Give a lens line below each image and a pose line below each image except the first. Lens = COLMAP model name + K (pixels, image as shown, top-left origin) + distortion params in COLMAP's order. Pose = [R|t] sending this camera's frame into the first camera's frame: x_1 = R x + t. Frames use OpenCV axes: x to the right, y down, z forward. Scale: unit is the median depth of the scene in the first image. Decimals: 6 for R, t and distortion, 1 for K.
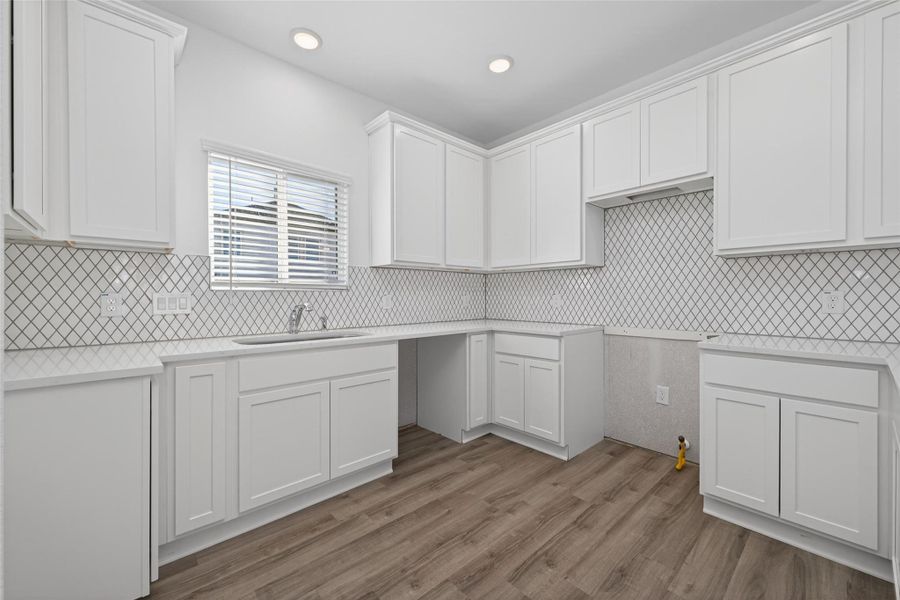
lens RADIAL K [[362.3, 0, 455.1], [0, 362.3, 301.5], [0, 0, 1]] dist [0.013264, -0.000001]
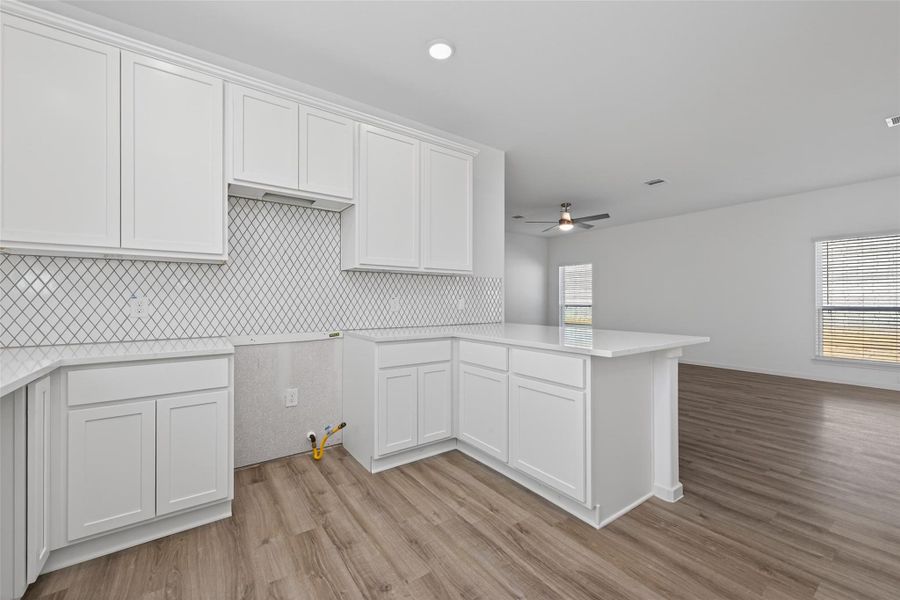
lens RADIAL K [[362.3, 0, 455.1], [0, 362.3, 301.5], [0, 0, 1]] dist [0.013264, -0.000001]
pose [[0.119388, -0.000781, 0.992847, -0.451674], [0.014096, 0.999900, -0.000909, -0.005835], [-0.992748, 0.014104, 0.119387, 0.493744]]
